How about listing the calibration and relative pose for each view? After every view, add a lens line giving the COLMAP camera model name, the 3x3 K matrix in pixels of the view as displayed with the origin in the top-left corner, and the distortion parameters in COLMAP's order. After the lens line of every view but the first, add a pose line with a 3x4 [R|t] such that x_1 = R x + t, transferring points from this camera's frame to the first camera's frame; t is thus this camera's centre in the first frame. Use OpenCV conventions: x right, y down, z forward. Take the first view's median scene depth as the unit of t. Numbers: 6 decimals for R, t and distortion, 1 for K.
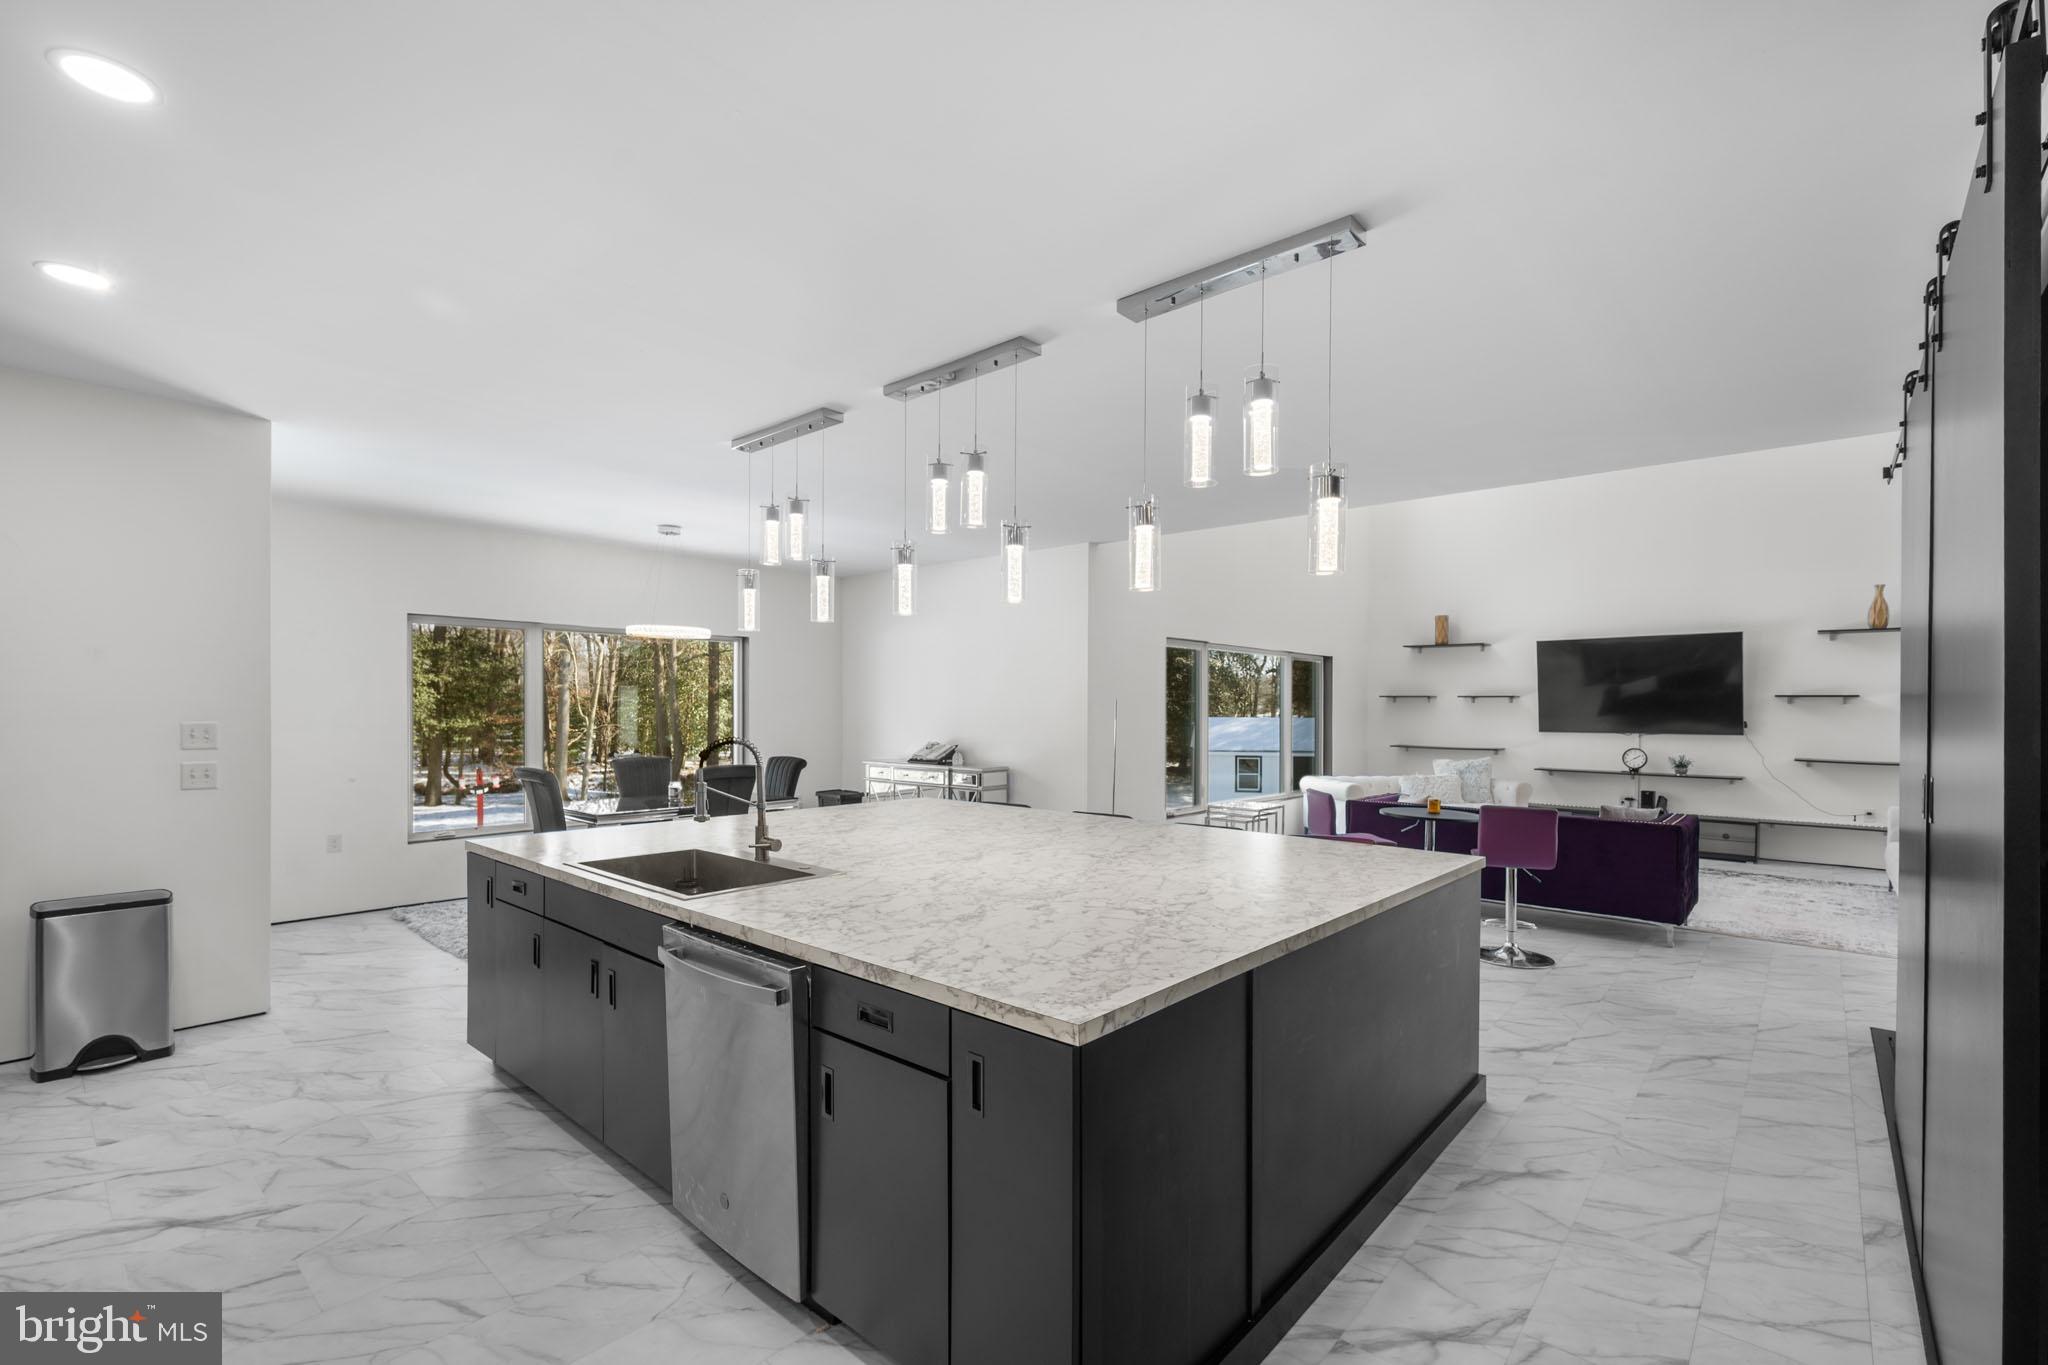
lens RADIAL K [[903.9, 0, 1025.7], [0, 903.9, 713.3], [0, 0, 1]] dist [0.000394, -0.000110]
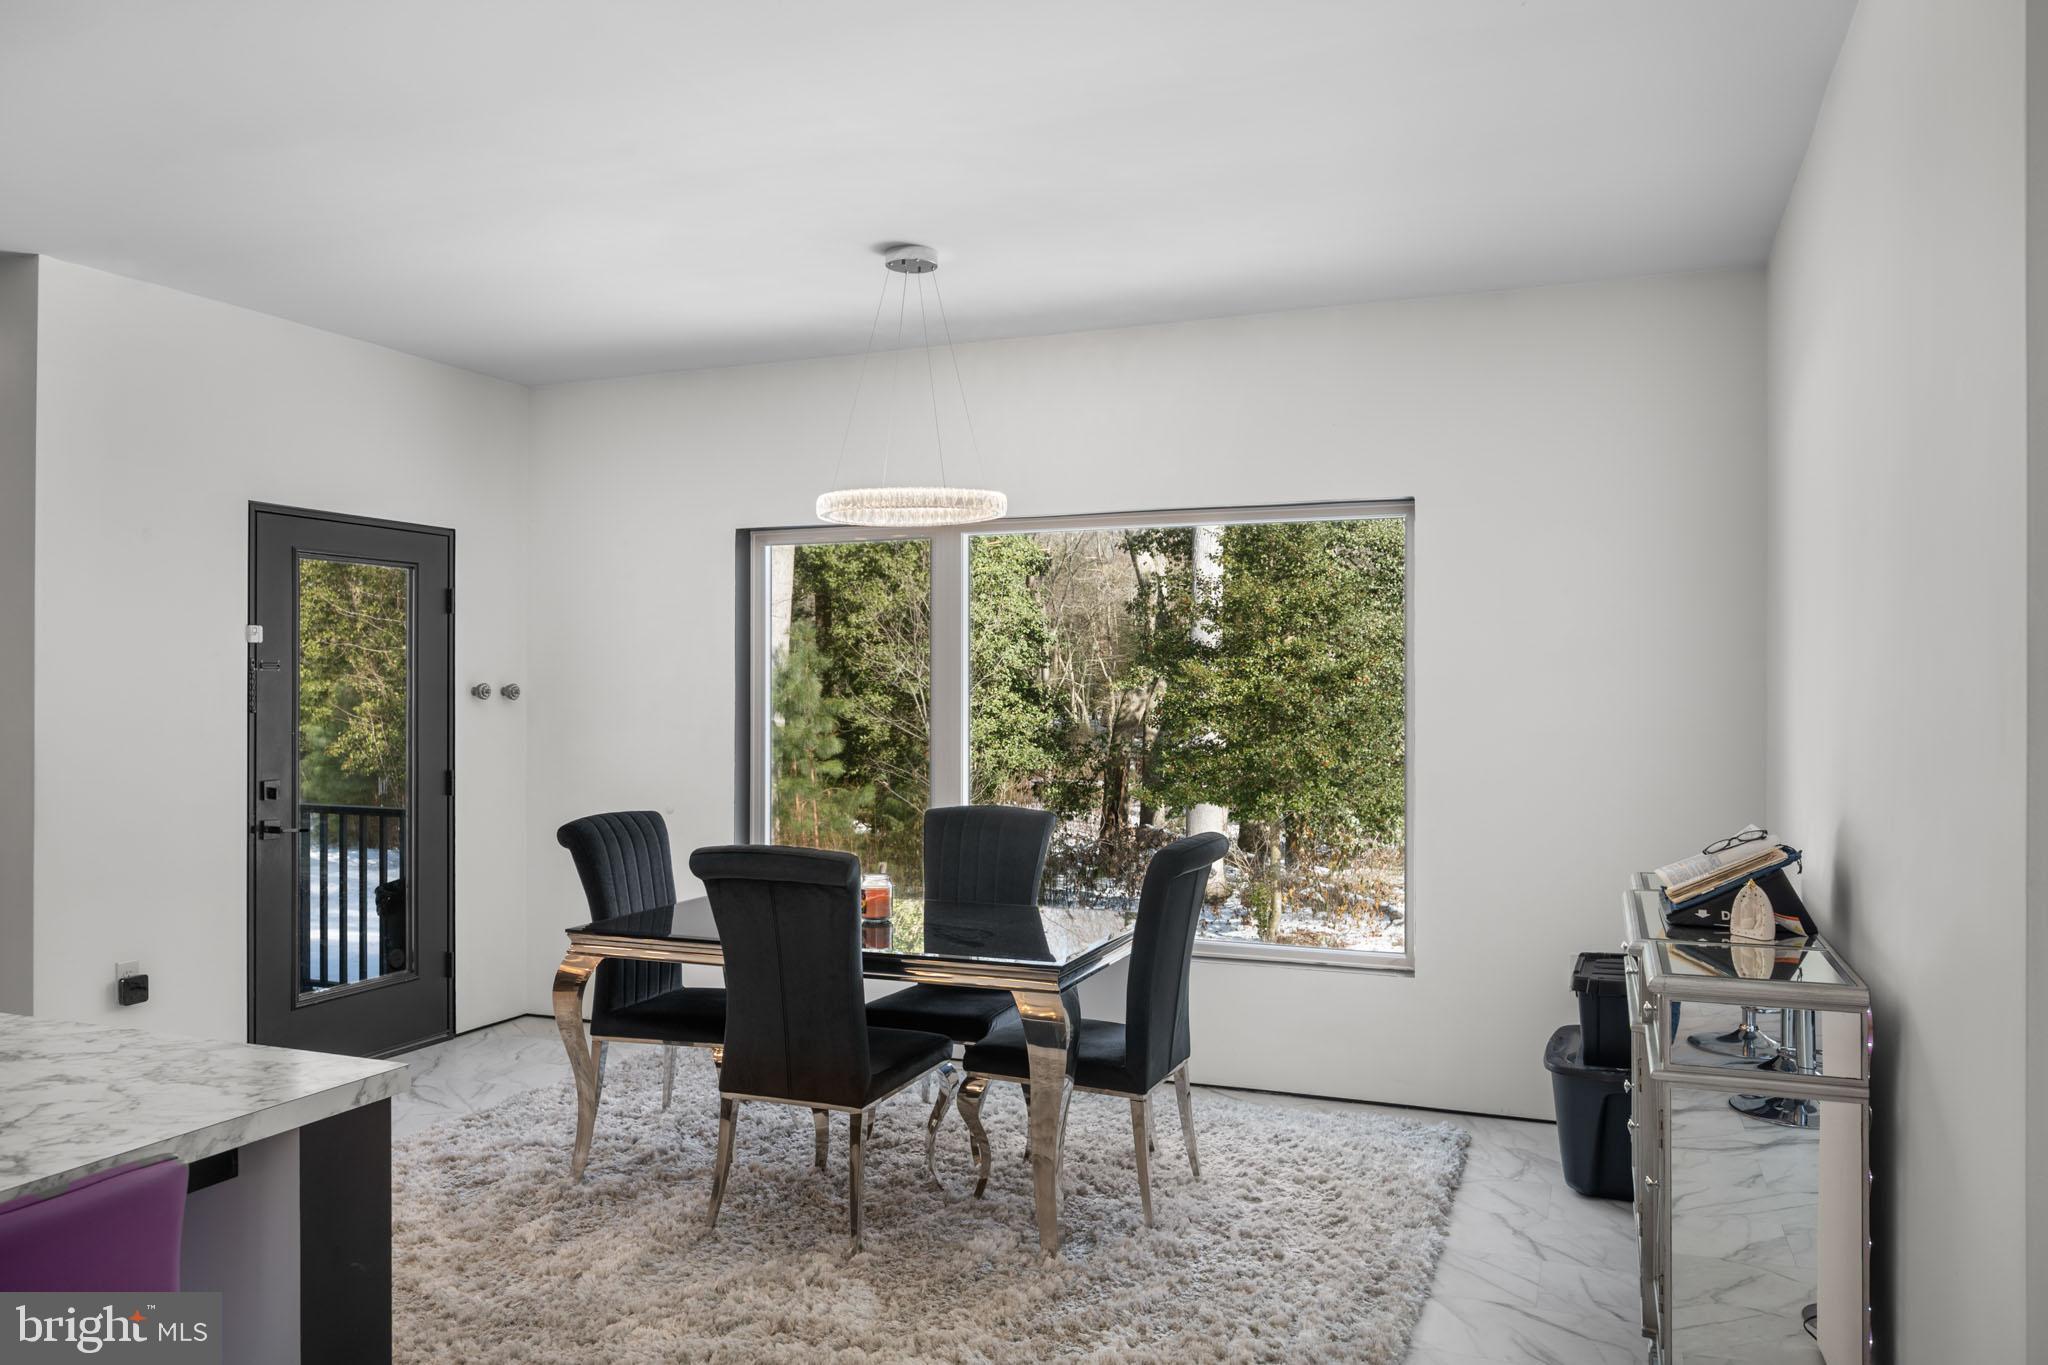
lens RADIAL K [[1465.0, 0, 1024.0], [0, 1465.0, 682.5], [0, 0, 1]] dist [0.005460, 0.001631]
pose [[0.332323, -0.010949, -0.943102, 0.181323], [-0.003565, 0.999911, -0.012865, -0.001696], [0.943159, 0.007637, 0.332254, 0.604646]]
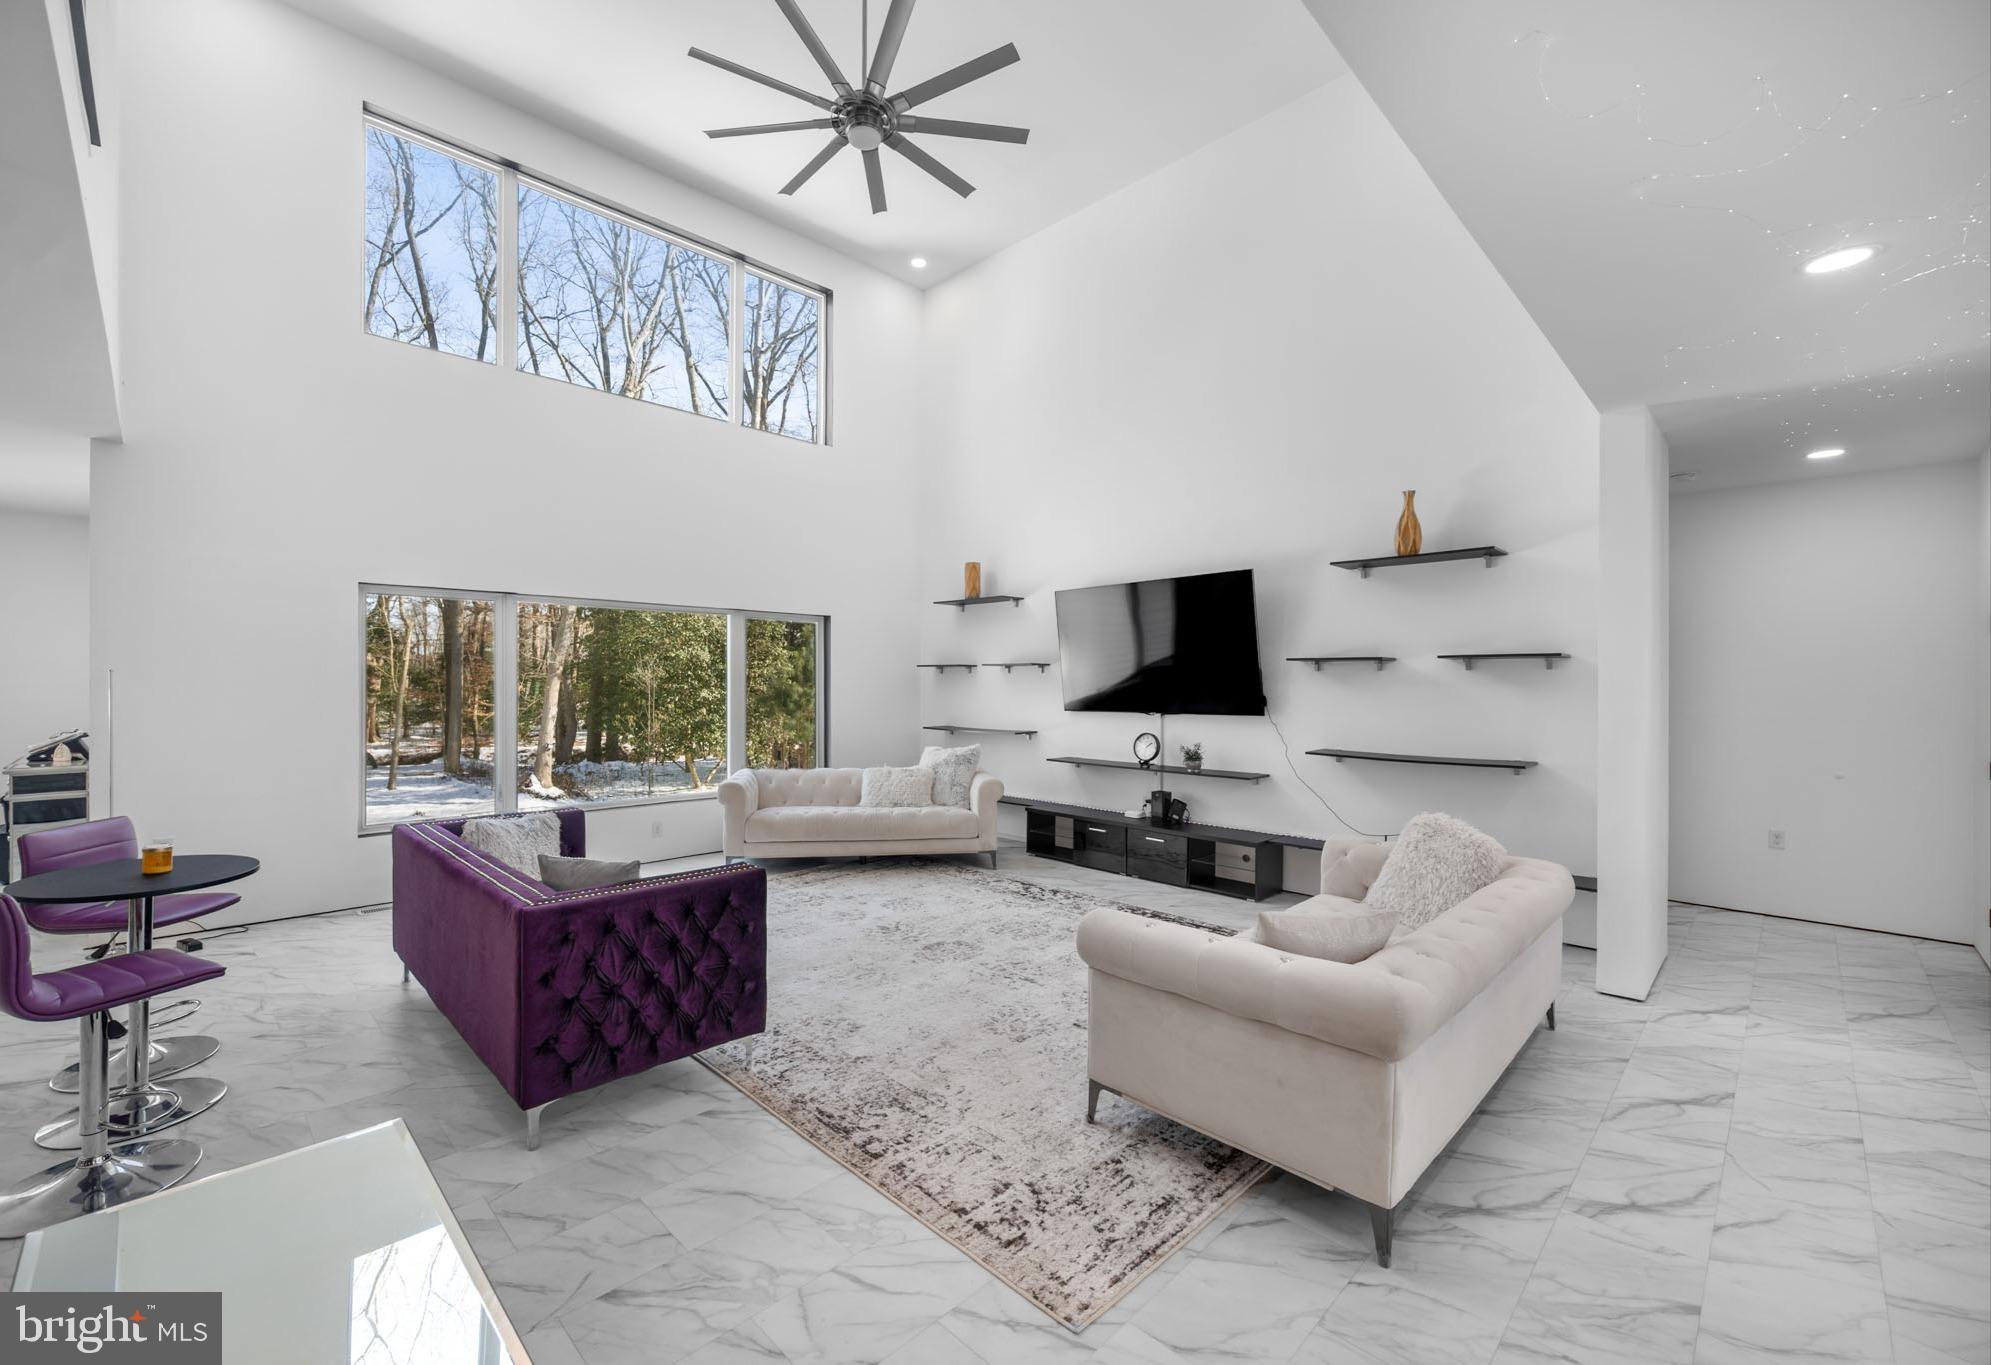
lens RADIAL K [[818.8, 0, 971.0], [0, 818.8, 683.9], [0, 0, 1]] dist [0.000318, 0.000021]
pose [[0.997649, -0.004637, -0.068376, 0.598742], [0.004251, 0.999974, -0.005790, 0.002172], [0.068401, 0.005486, 0.997643, 0.338969]]
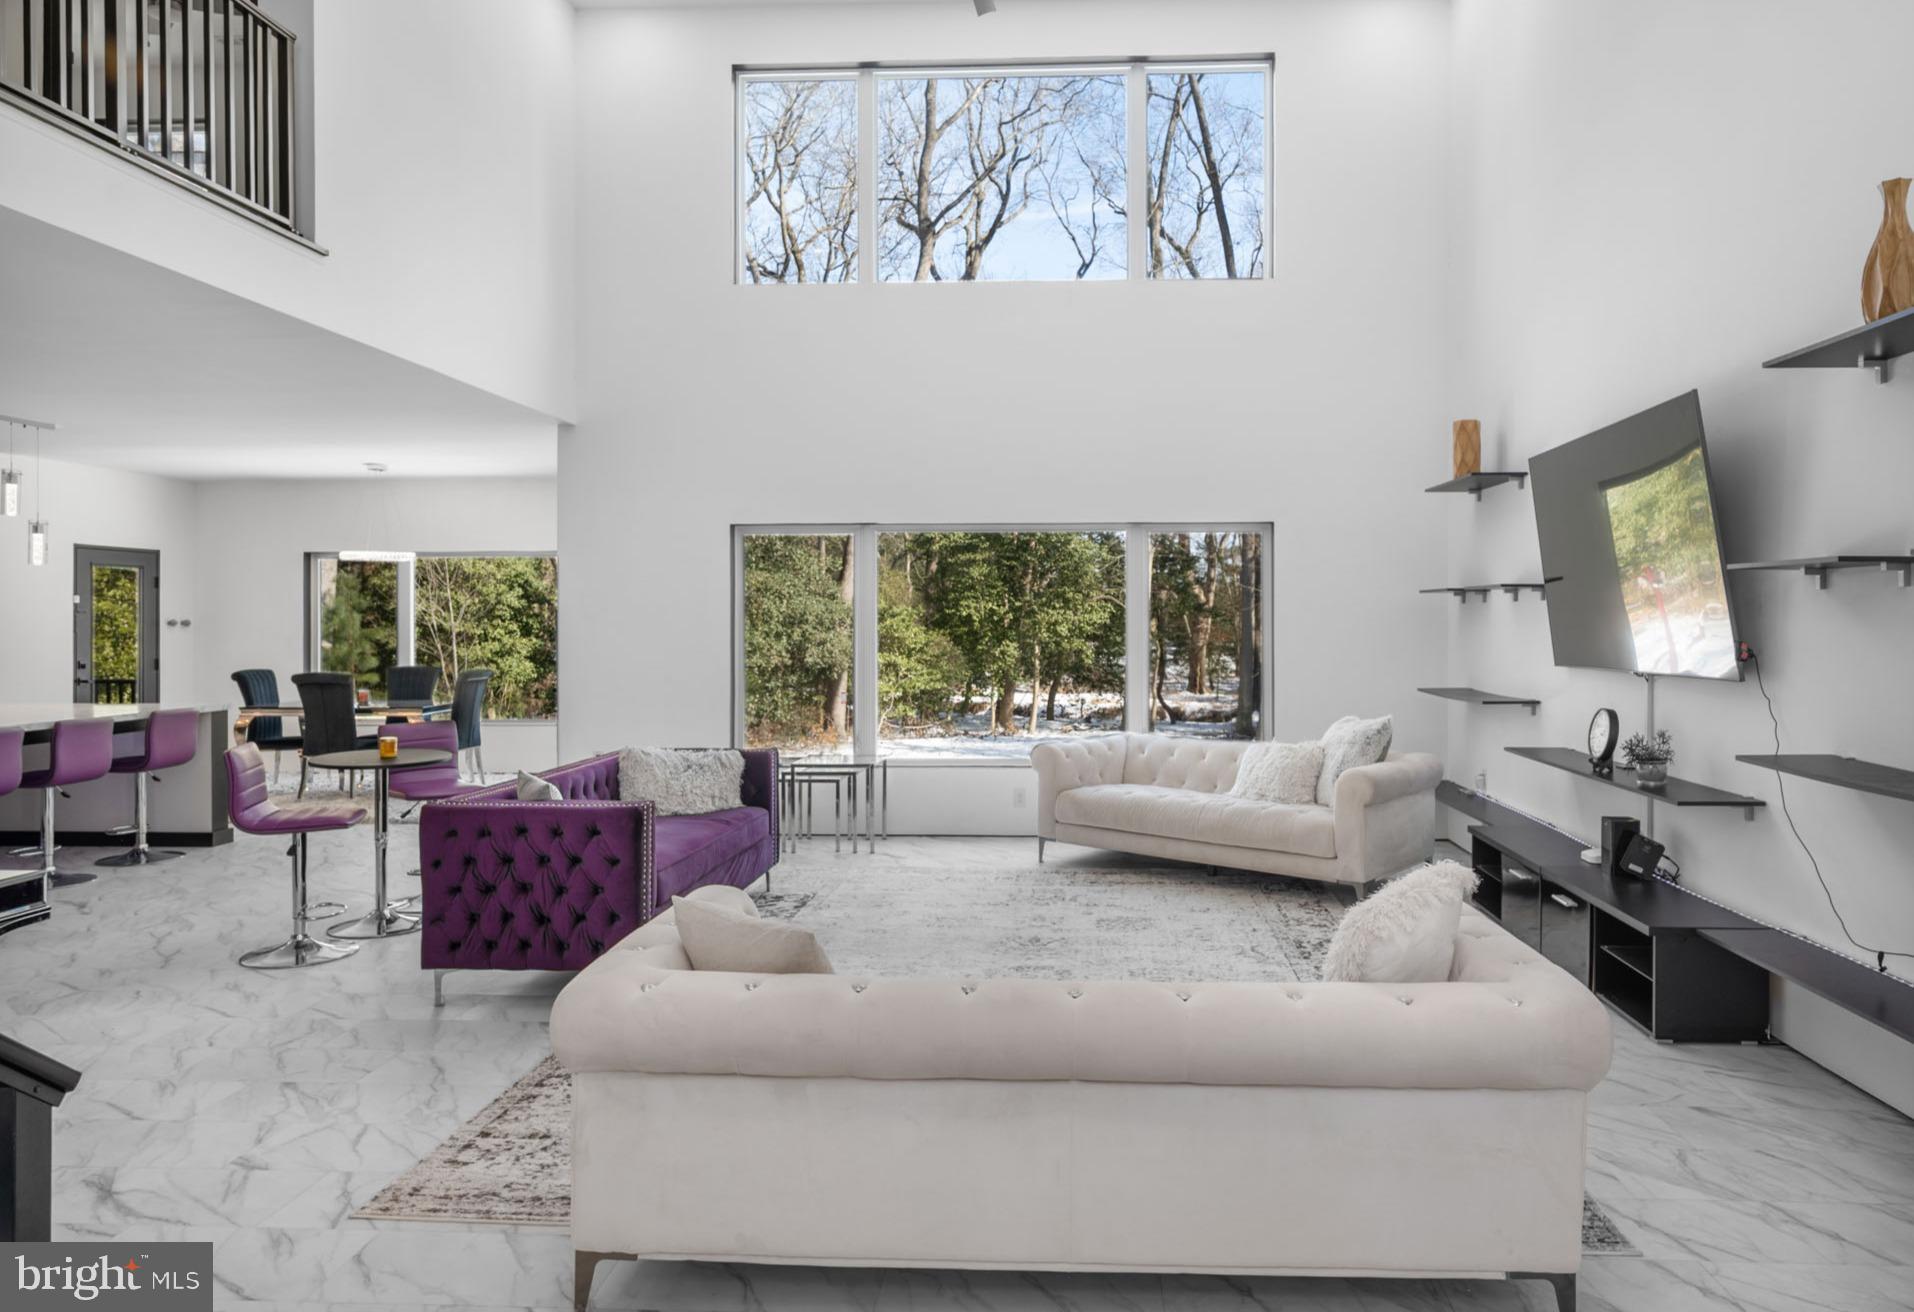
lens RADIAL K [[1249.9, 0, 1015.6], [0, 1249.9, 616.1], [0, 0, 1]] dist [0.002557, 0.002515]
pose [[0.624863, -0.010670, -0.780662, 0.978274], [0.001171, 0.999918, -0.012729, 0.004679], [0.780734, 0.007039, 0.624824, 0.469205]]
